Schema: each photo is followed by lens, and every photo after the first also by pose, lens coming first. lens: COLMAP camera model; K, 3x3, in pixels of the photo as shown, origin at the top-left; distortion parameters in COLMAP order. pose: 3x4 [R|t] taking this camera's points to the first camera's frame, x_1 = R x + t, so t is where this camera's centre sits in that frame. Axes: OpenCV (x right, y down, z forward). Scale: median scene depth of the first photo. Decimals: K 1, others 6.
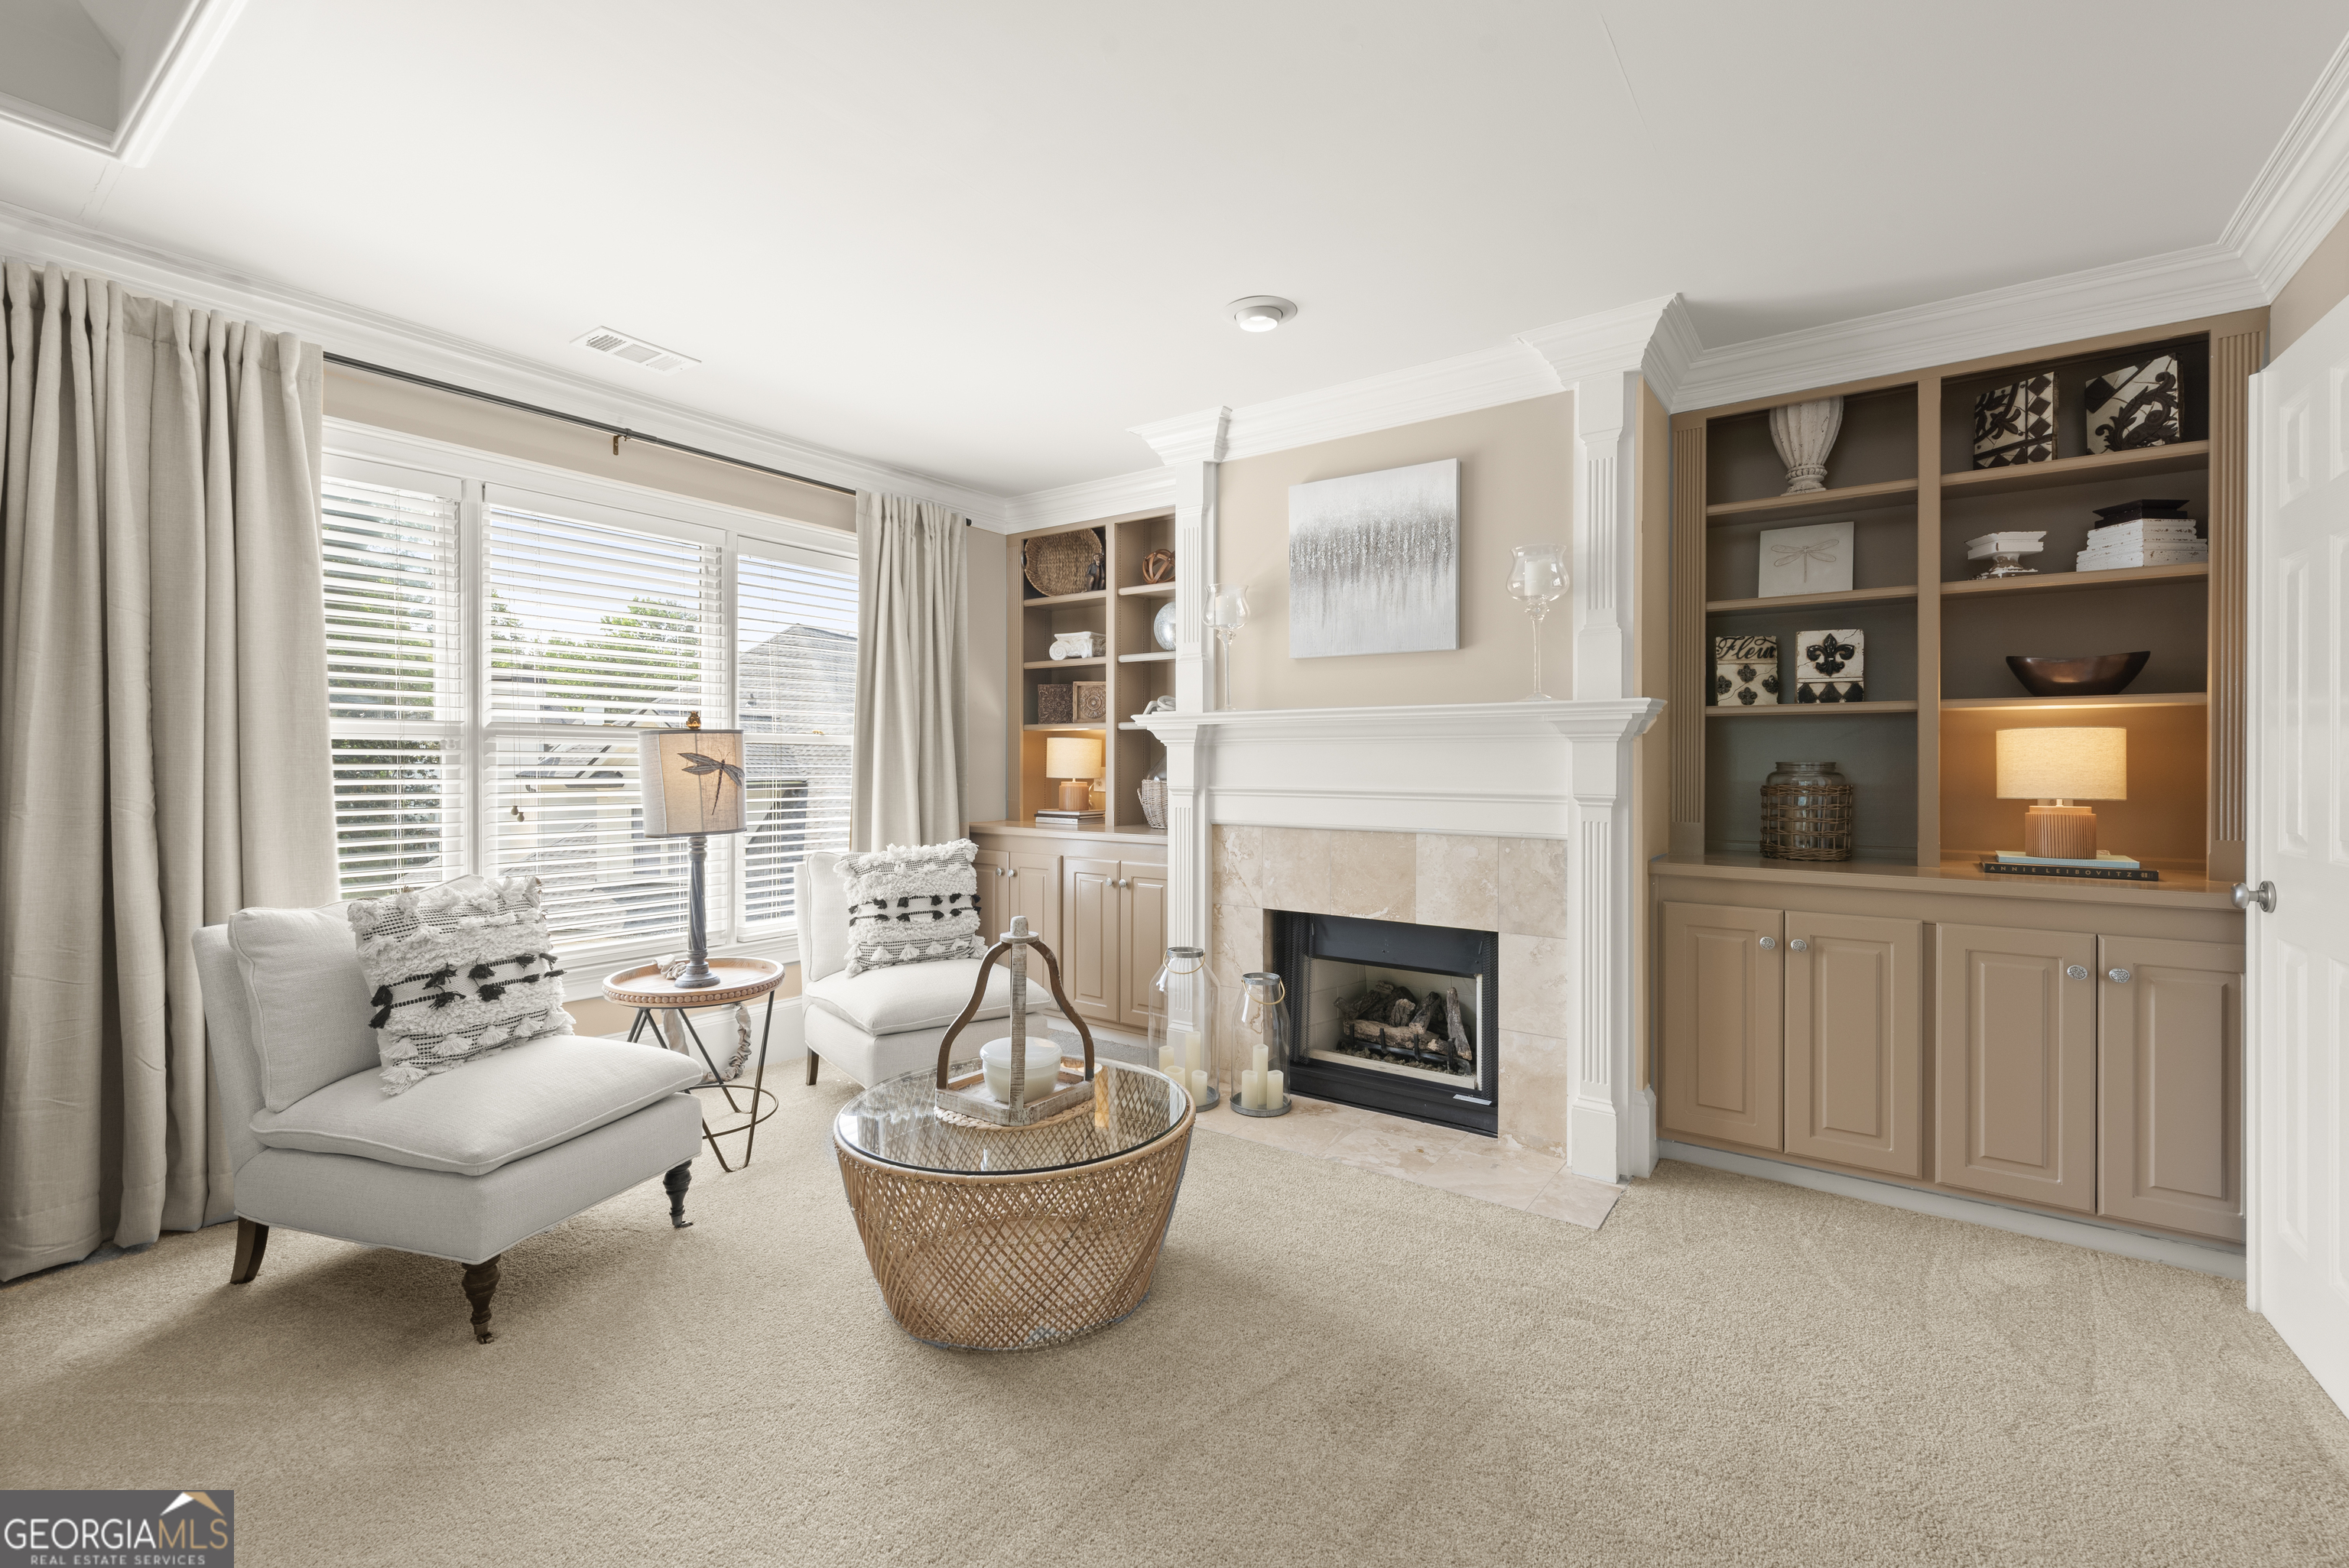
lens RADIAL K [[1018.1, 0, 1163.0], [0, 1018.1, 756.9], [0, 0, 1]] dist [0.001279, 0.000006]
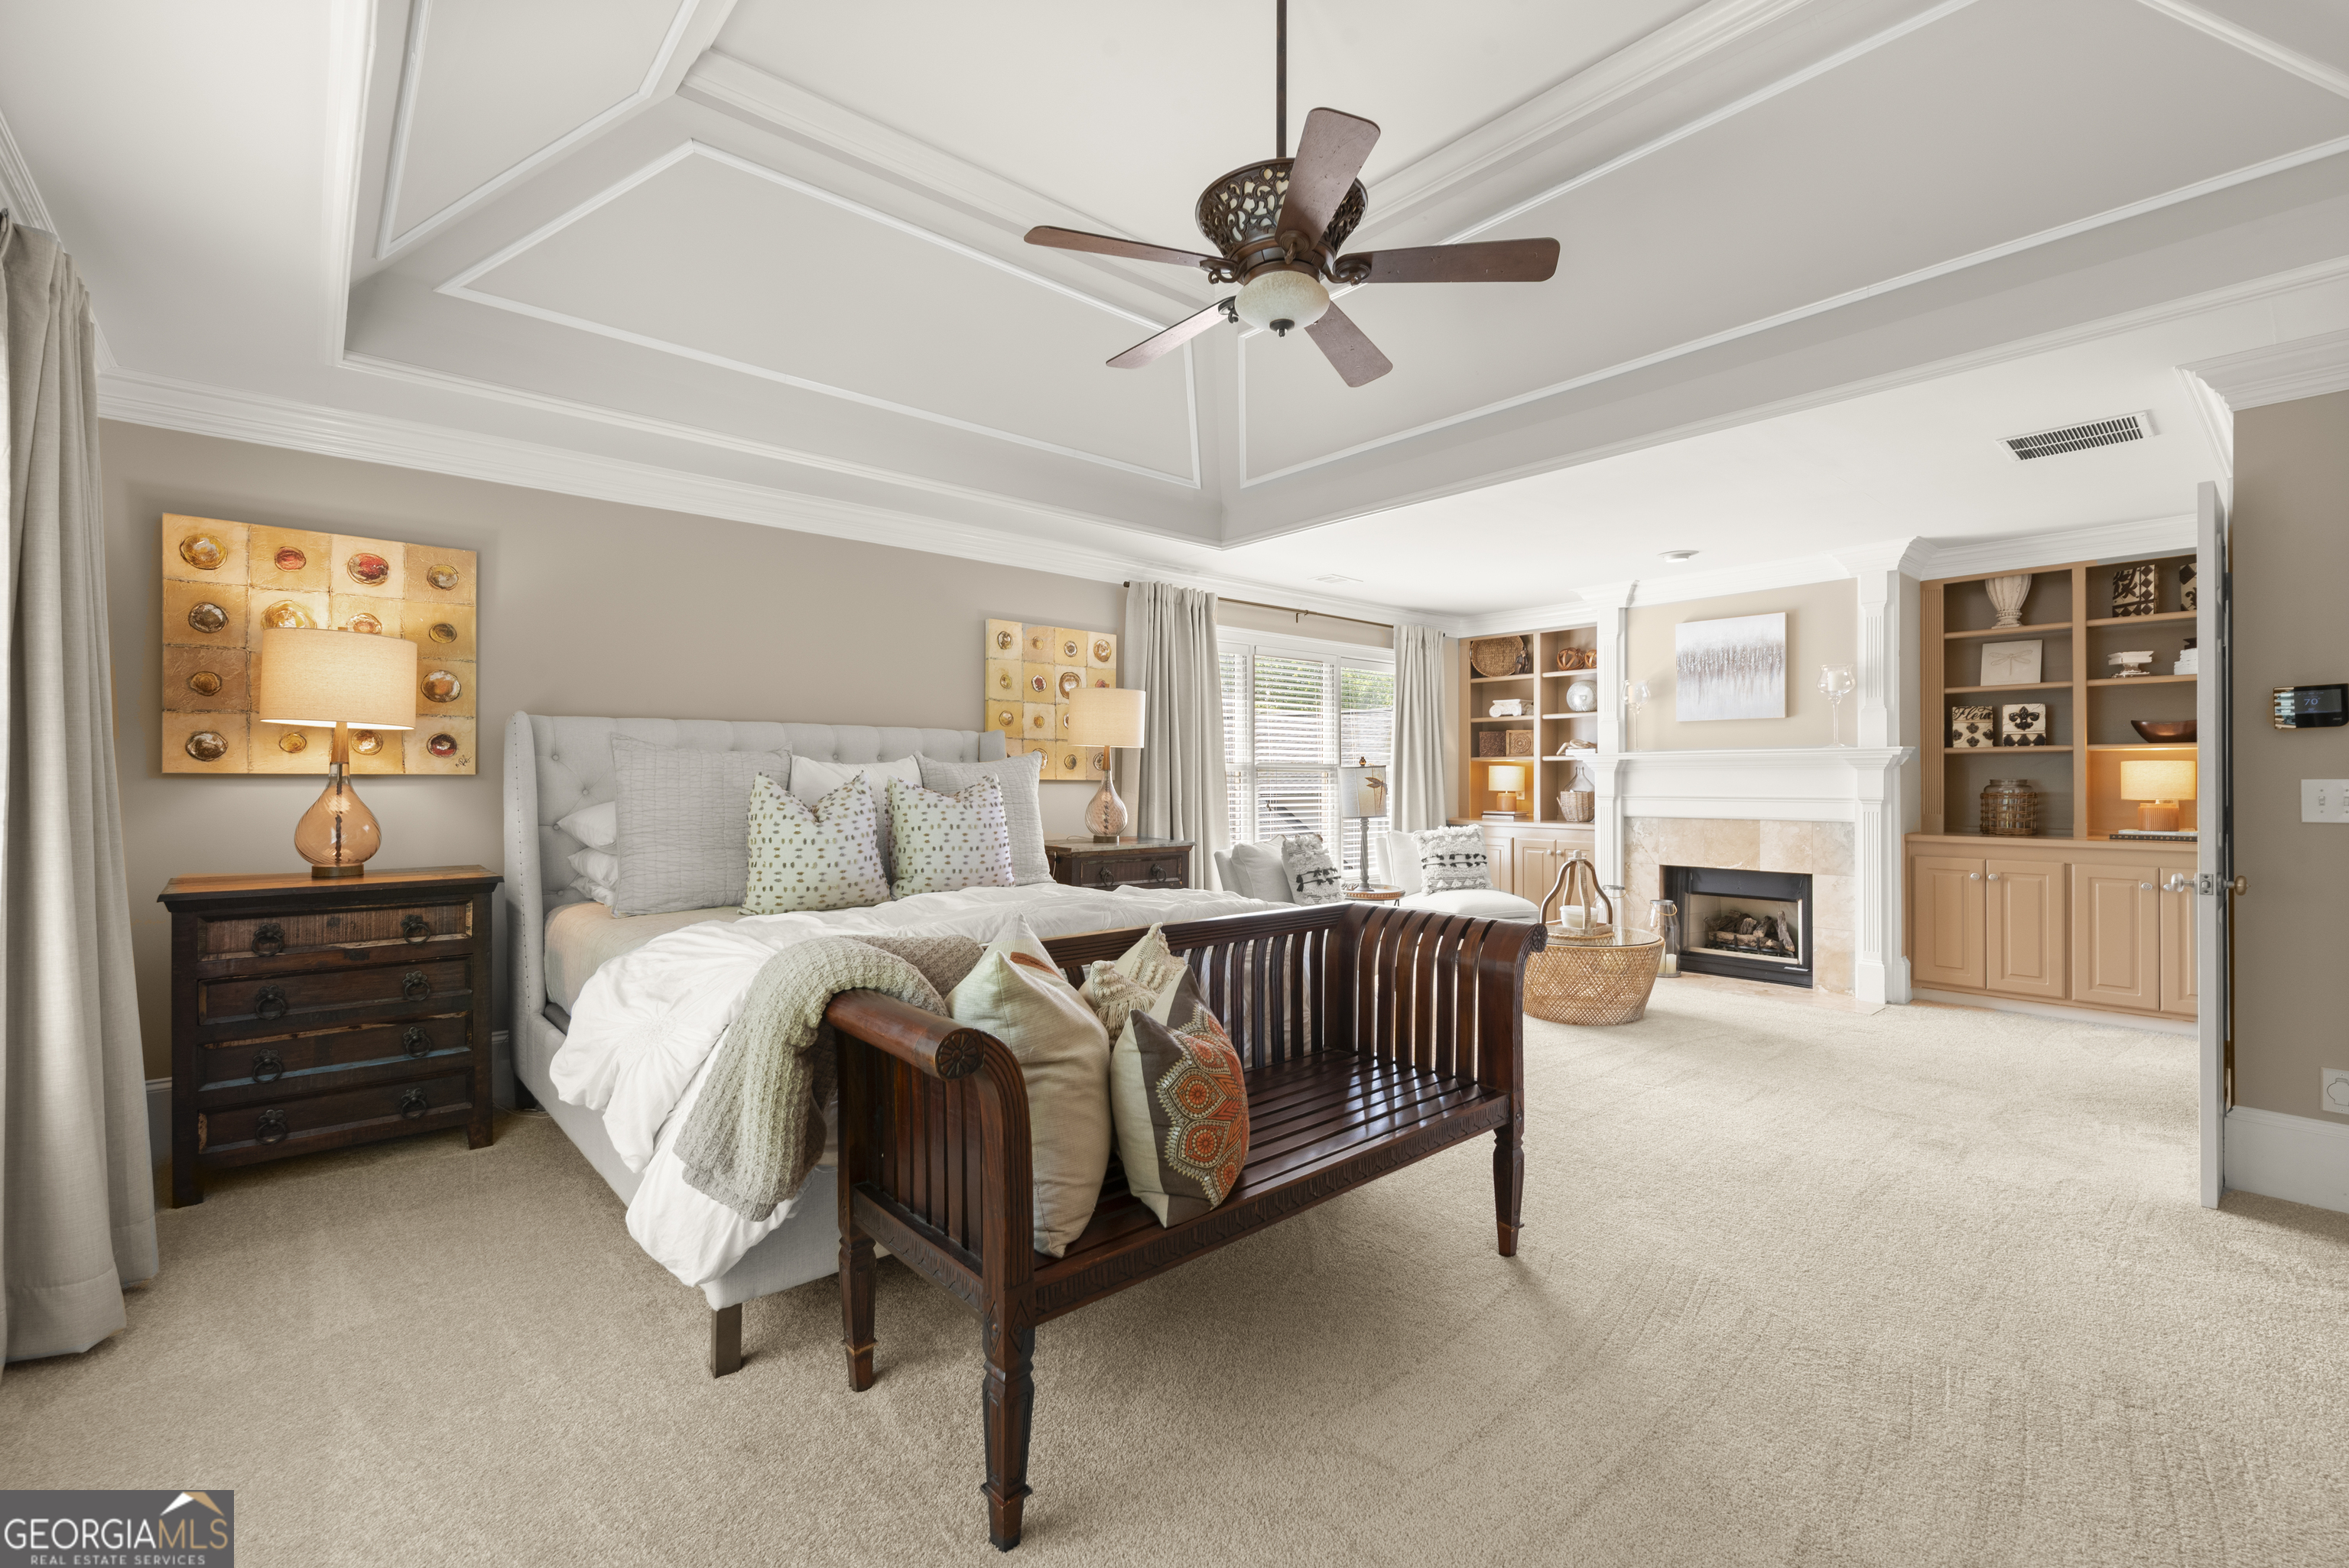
lens RADIAL K [[1003.8, 0, 1167.3], [0, 1003.8, 775.1], [0, 0, 1]] dist [0.000579, -0.000735]
pose [[0.972866, -0.004992, -0.231316, -0.367812], [0.004835, 0.999988, -0.001247, -0.007409], [0.231320, 0.000095, 0.972878, -0.988500]]
